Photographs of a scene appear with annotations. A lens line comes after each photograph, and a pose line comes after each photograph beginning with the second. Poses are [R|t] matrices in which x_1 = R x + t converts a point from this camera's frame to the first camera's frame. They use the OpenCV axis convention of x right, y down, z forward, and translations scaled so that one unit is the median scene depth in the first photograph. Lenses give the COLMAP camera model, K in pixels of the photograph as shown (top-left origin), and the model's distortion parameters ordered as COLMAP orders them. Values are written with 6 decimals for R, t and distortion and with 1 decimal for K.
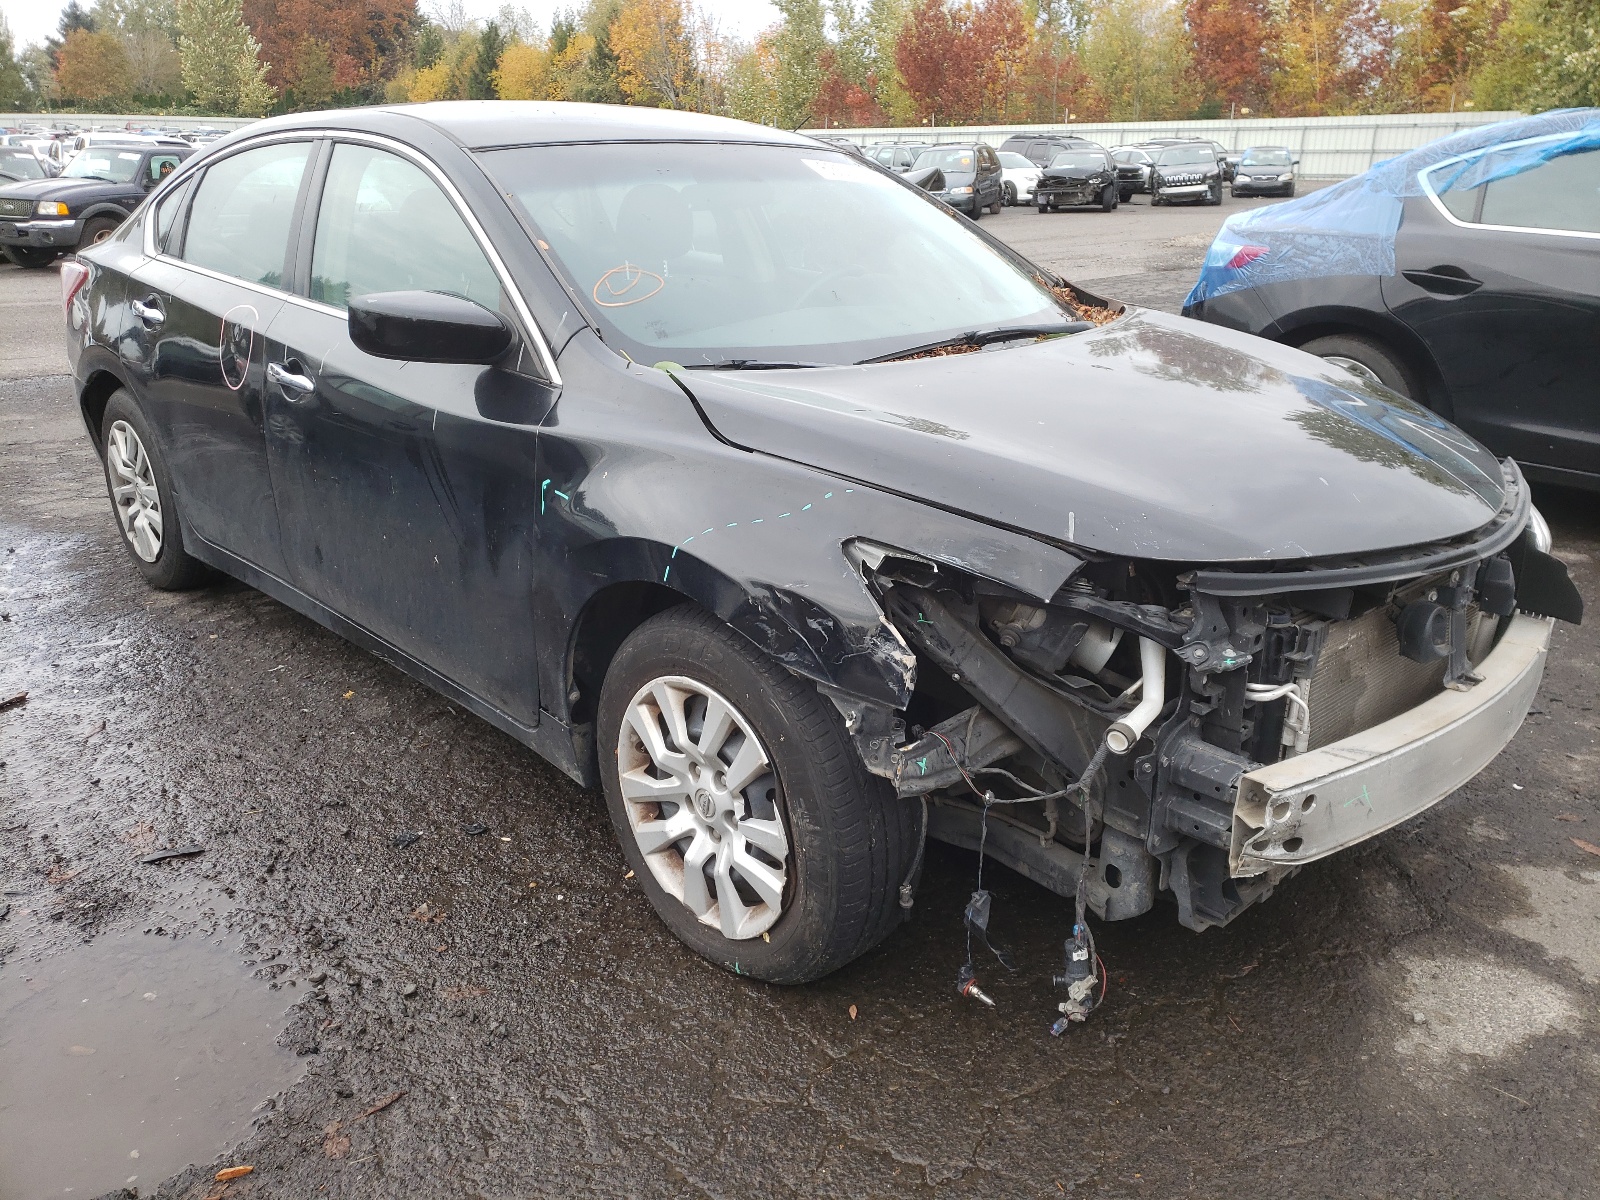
lens RADIAL K [[1296.6, 0, 816.5], [0, 1296.6, 600.2], [0, 0, 1]] dist [0.031060, -0.000139]
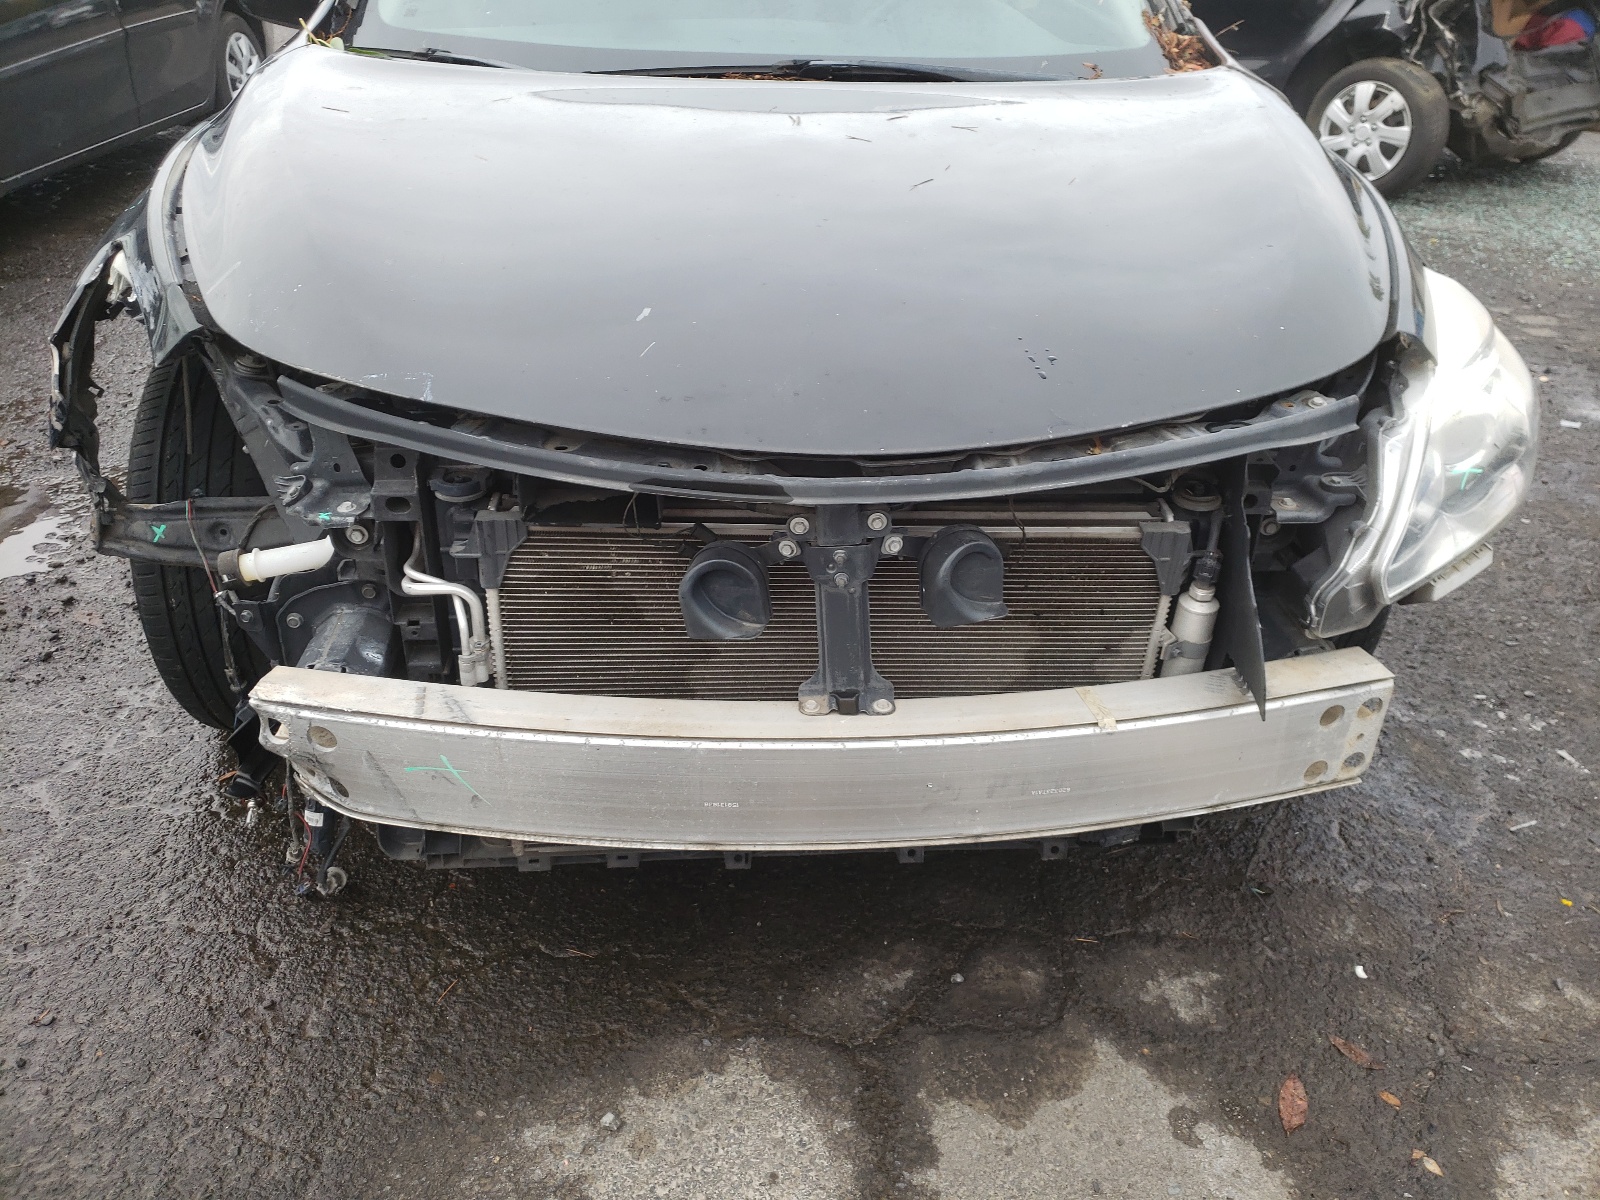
lens RADIAL K [[1296.6, 0, 816.5], [0, 1296.6, 600.2], [0, 0, 1]] dist [0.031060, -0.000139]
pose [[0.759933, 0.336670, -0.556017, 0.772987], [-0.241349, 0.940406, 0.239557, -0.120081], [0.603533, -0.047853, 0.795901, 0.494235]]
